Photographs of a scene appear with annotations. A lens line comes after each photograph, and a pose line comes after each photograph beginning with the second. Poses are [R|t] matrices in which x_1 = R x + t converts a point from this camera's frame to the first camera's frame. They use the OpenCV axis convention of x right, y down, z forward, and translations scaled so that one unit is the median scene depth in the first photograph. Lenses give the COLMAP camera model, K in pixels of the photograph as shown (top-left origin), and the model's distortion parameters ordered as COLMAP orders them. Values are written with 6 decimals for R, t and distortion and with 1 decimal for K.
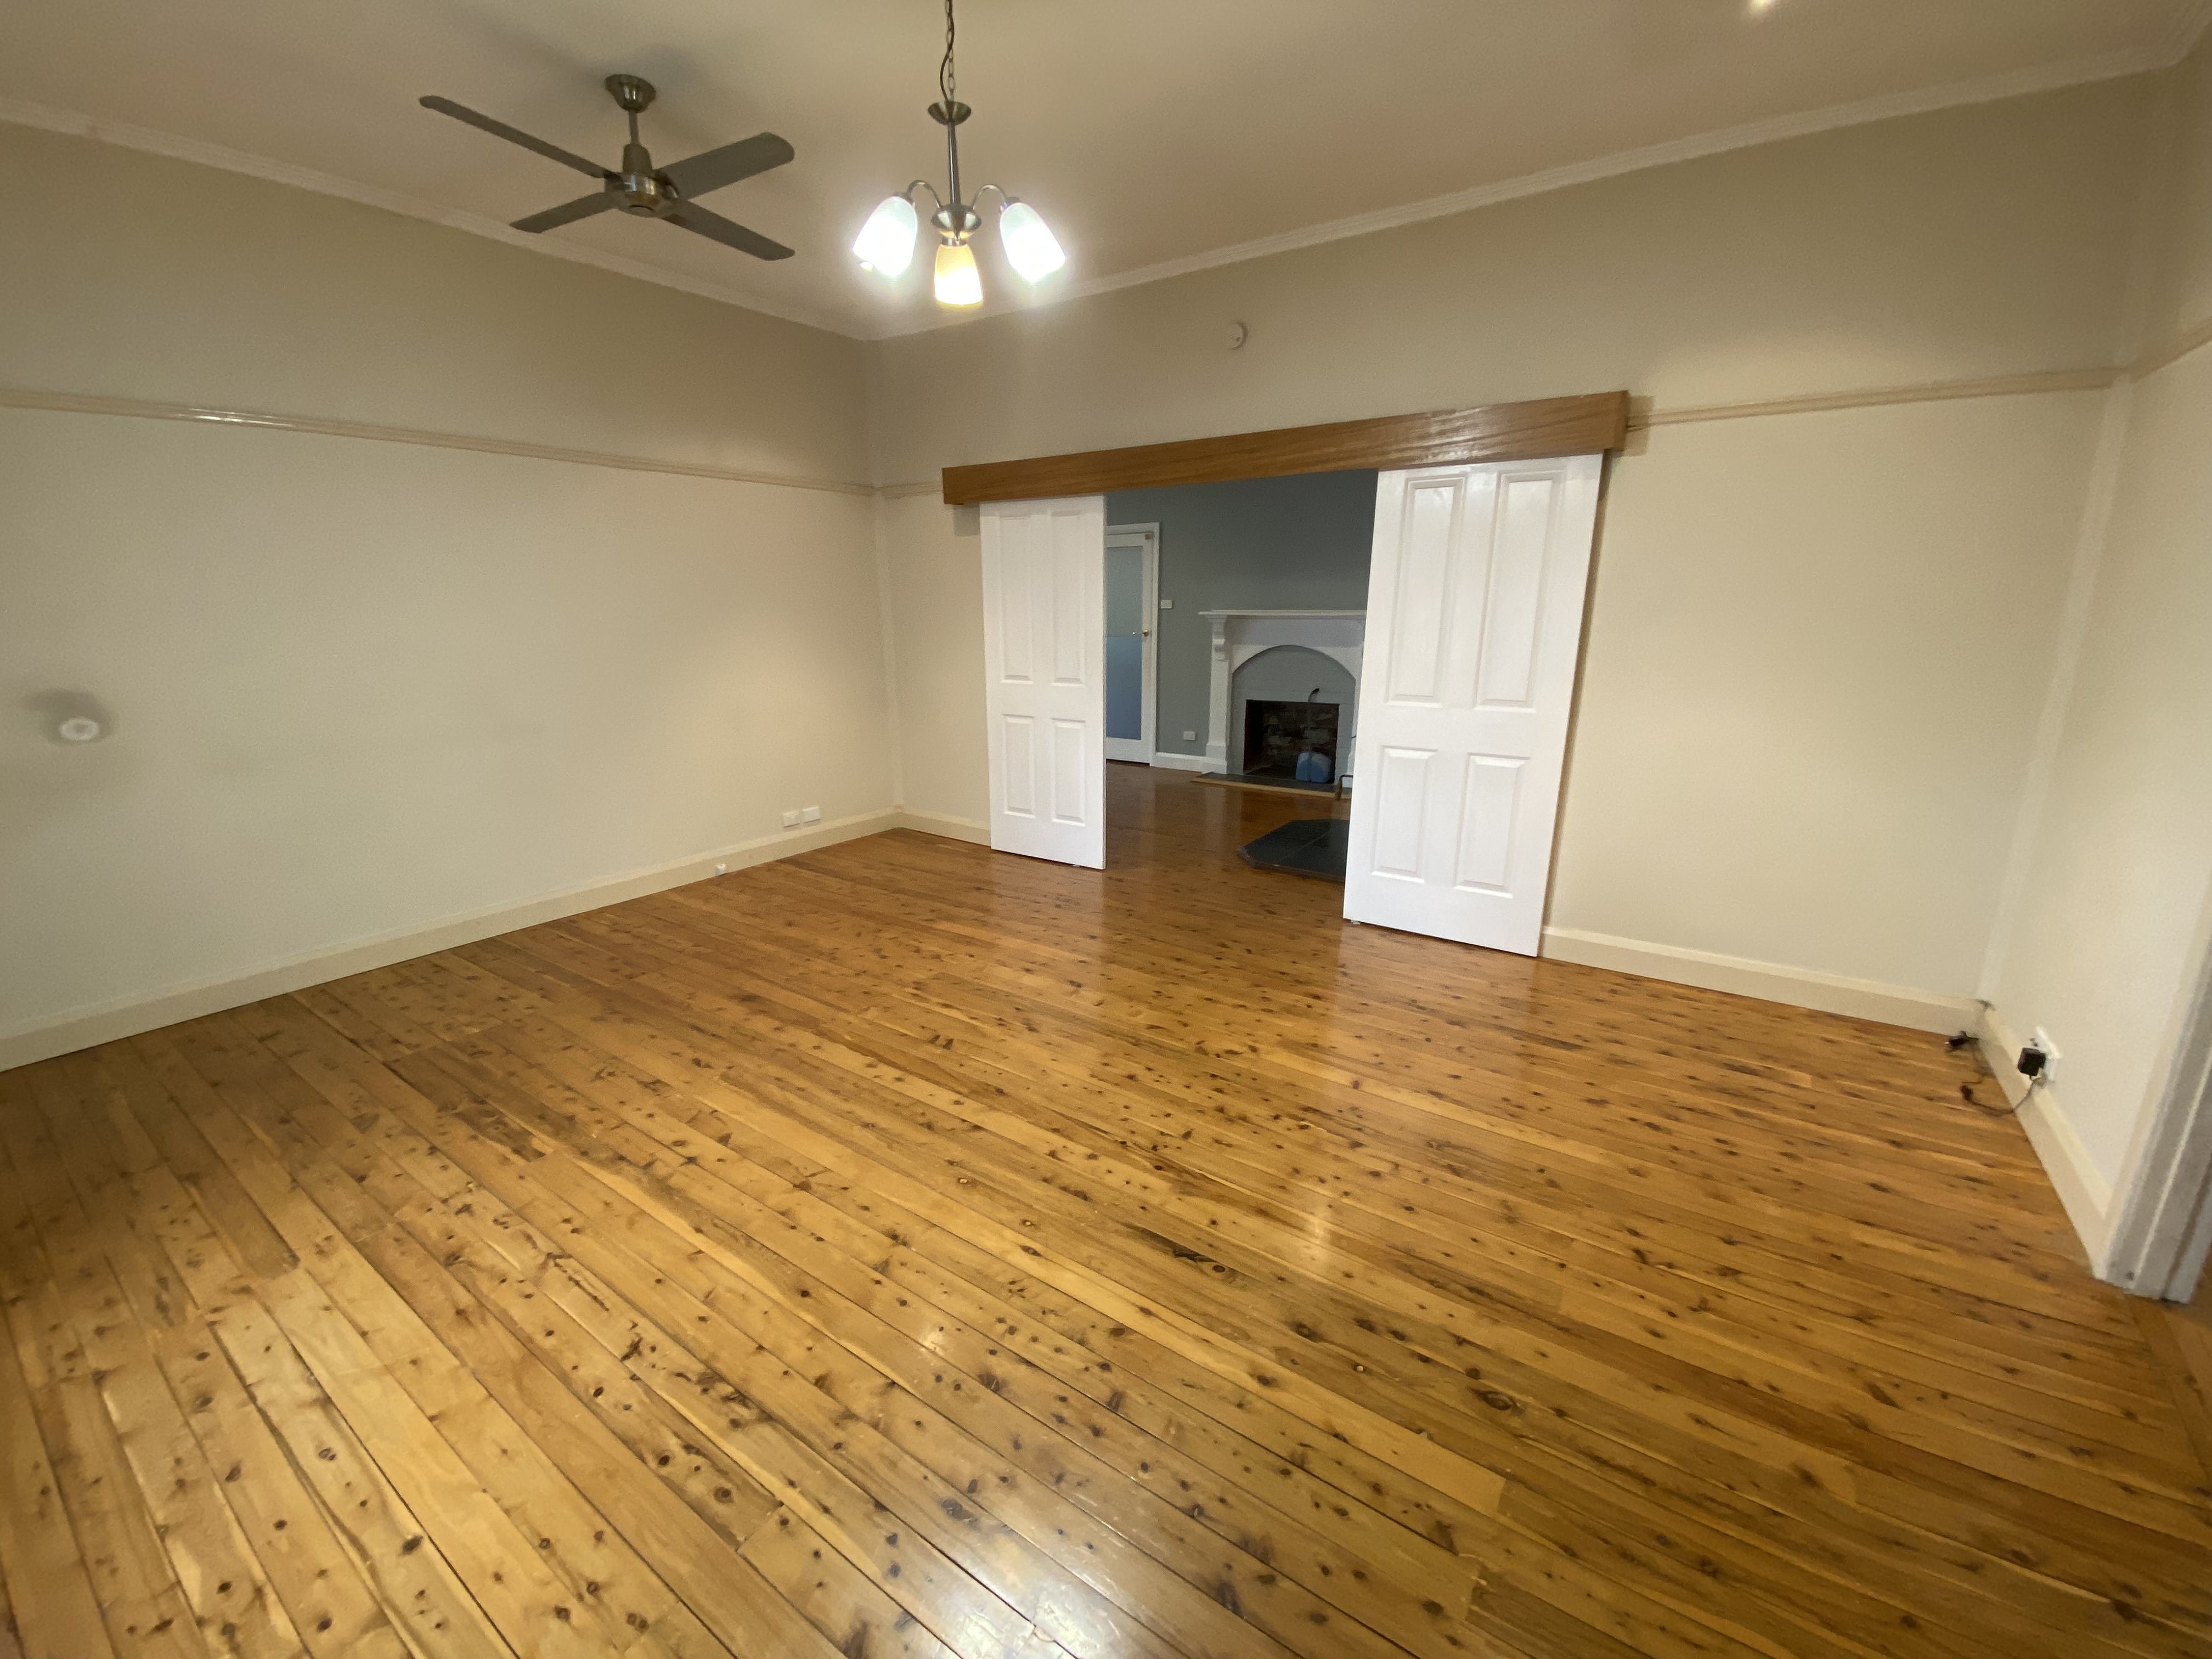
lens RADIAL K [[892.9, 0, 1106.3], [0, 892.9, 832.4], [0, 0, 1]] dist [-0.004785, -0.000540]
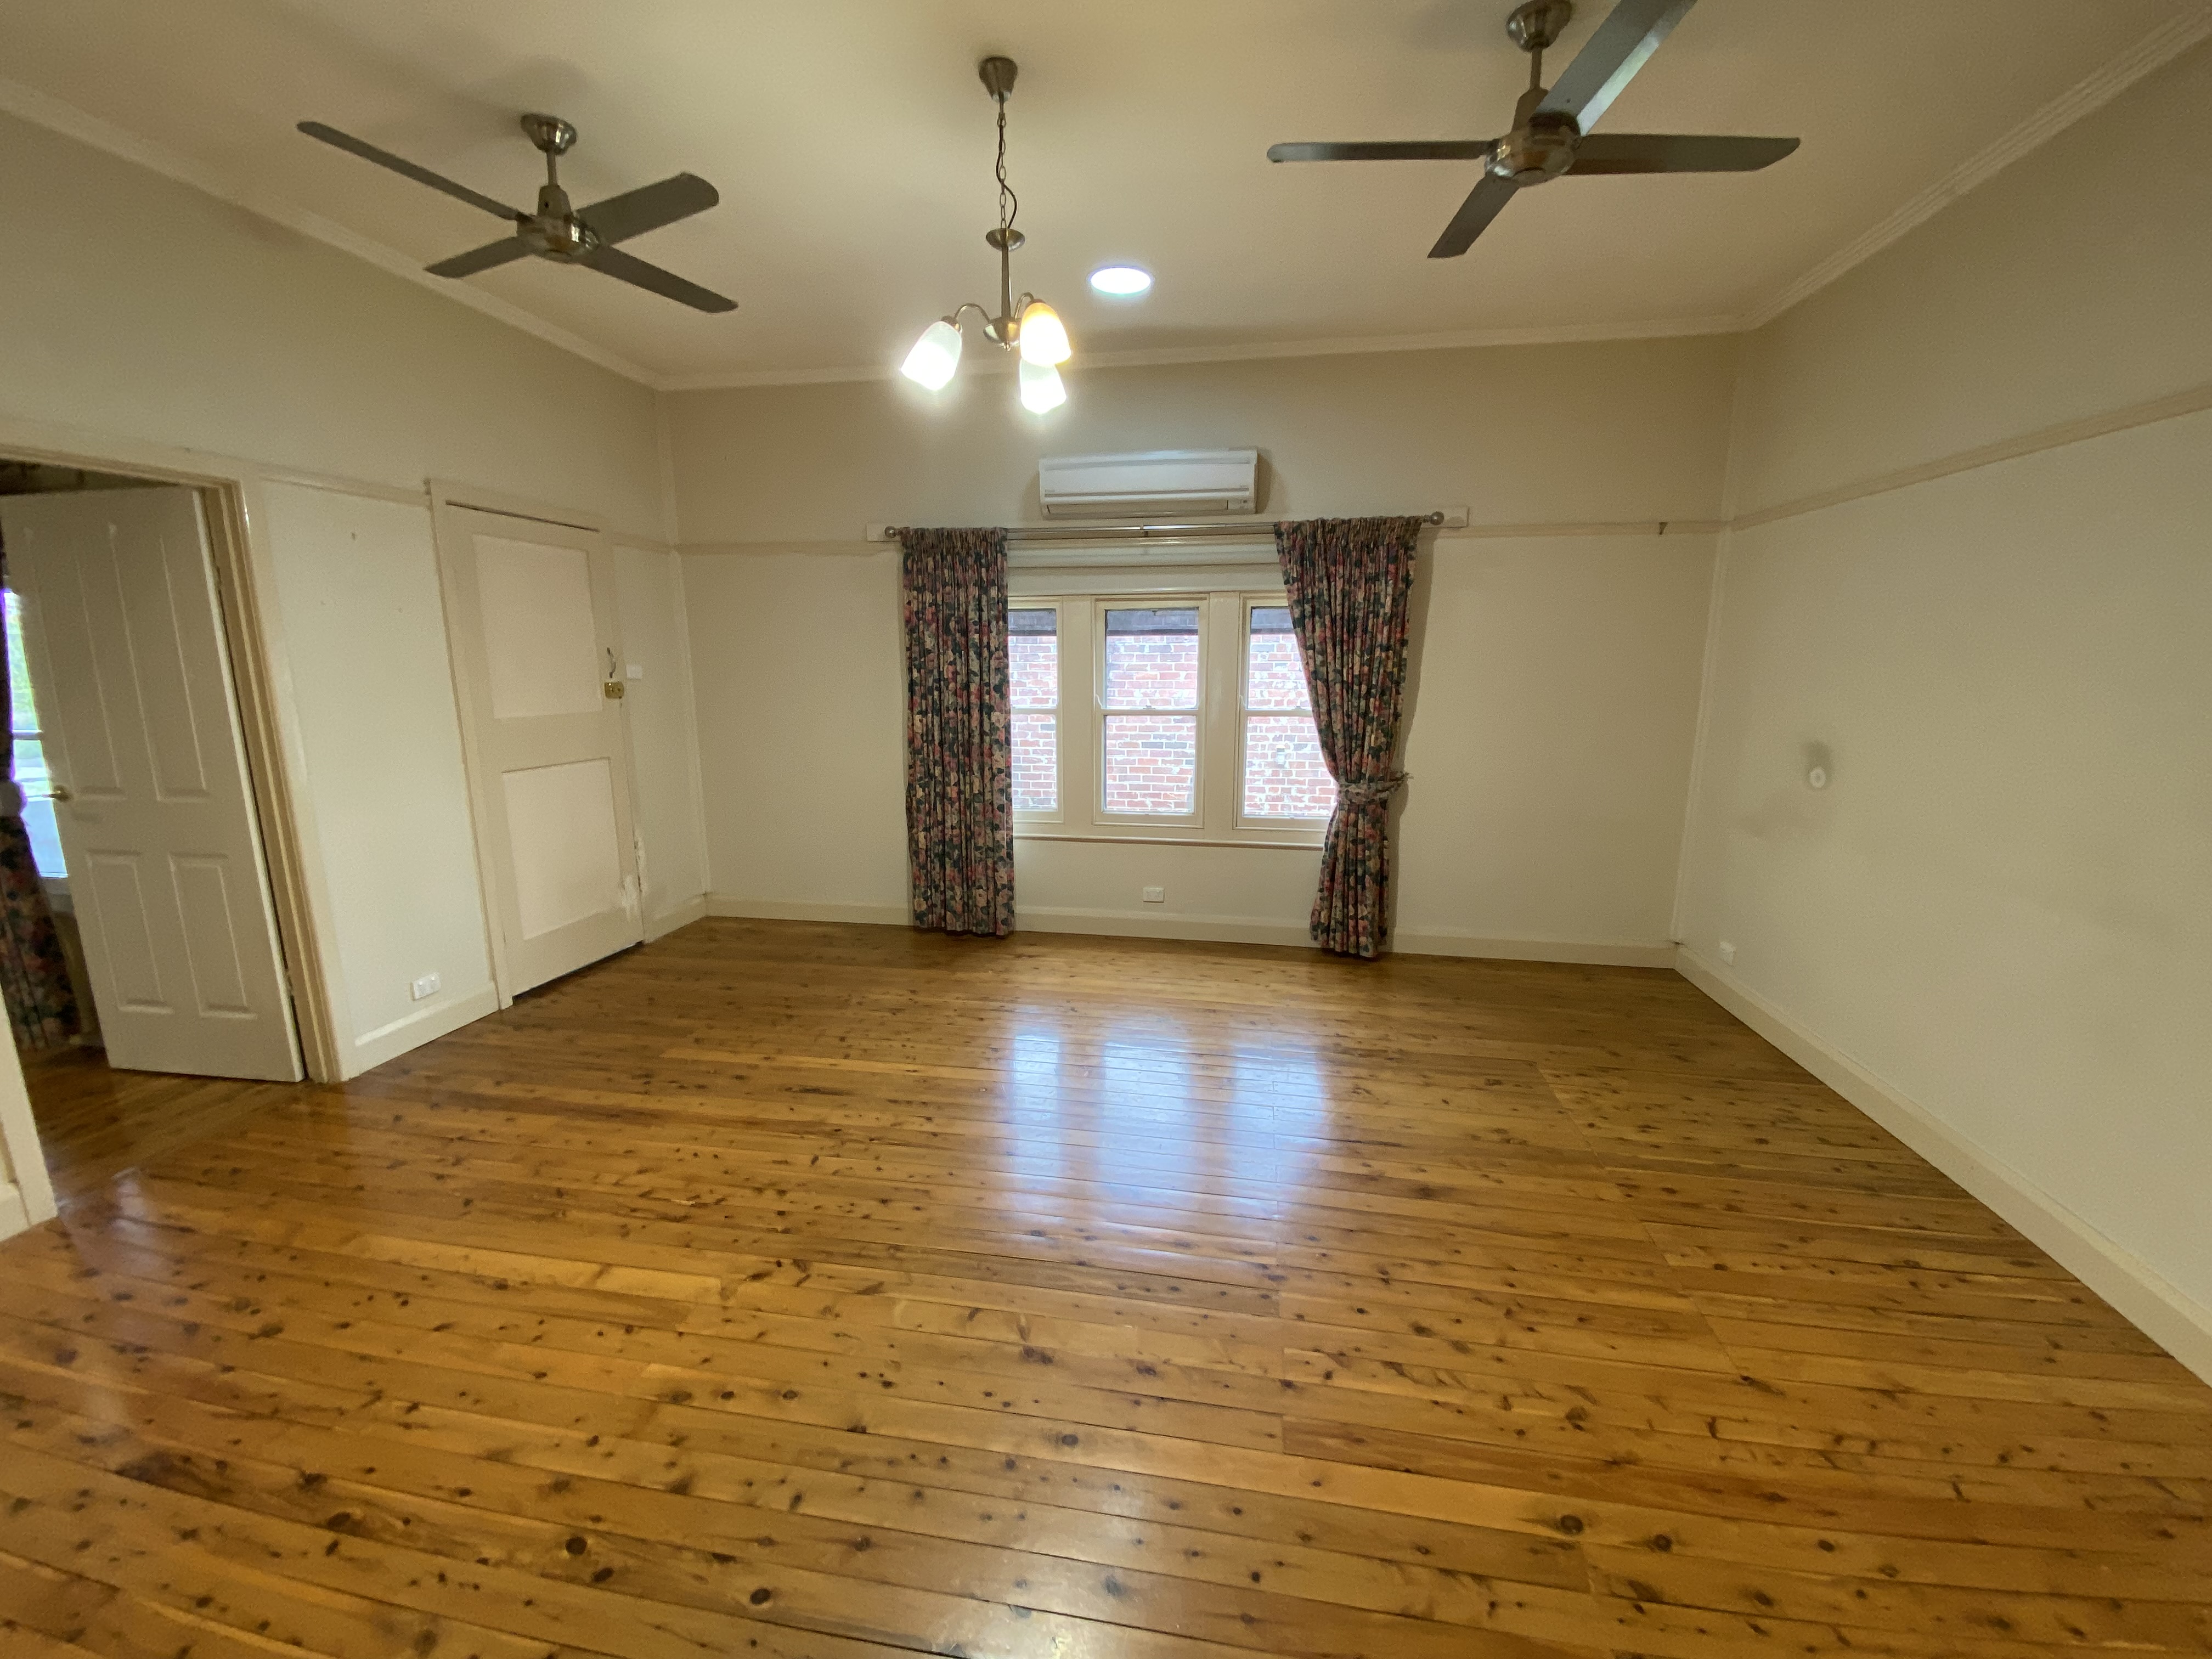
lens RADIAL K [[892.9, 0, 1105.3], [0, 892.9, 832.7], [0, 0, 1]] dist [-0.004785, -0.000540]
pose [[-0.909134, 0.077834, -0.409167, 0.173729], [-0.104149, 0.908693, 0.404266, -0.474855], [0.403273, 0.410146, -0.818017, 1.770586]]
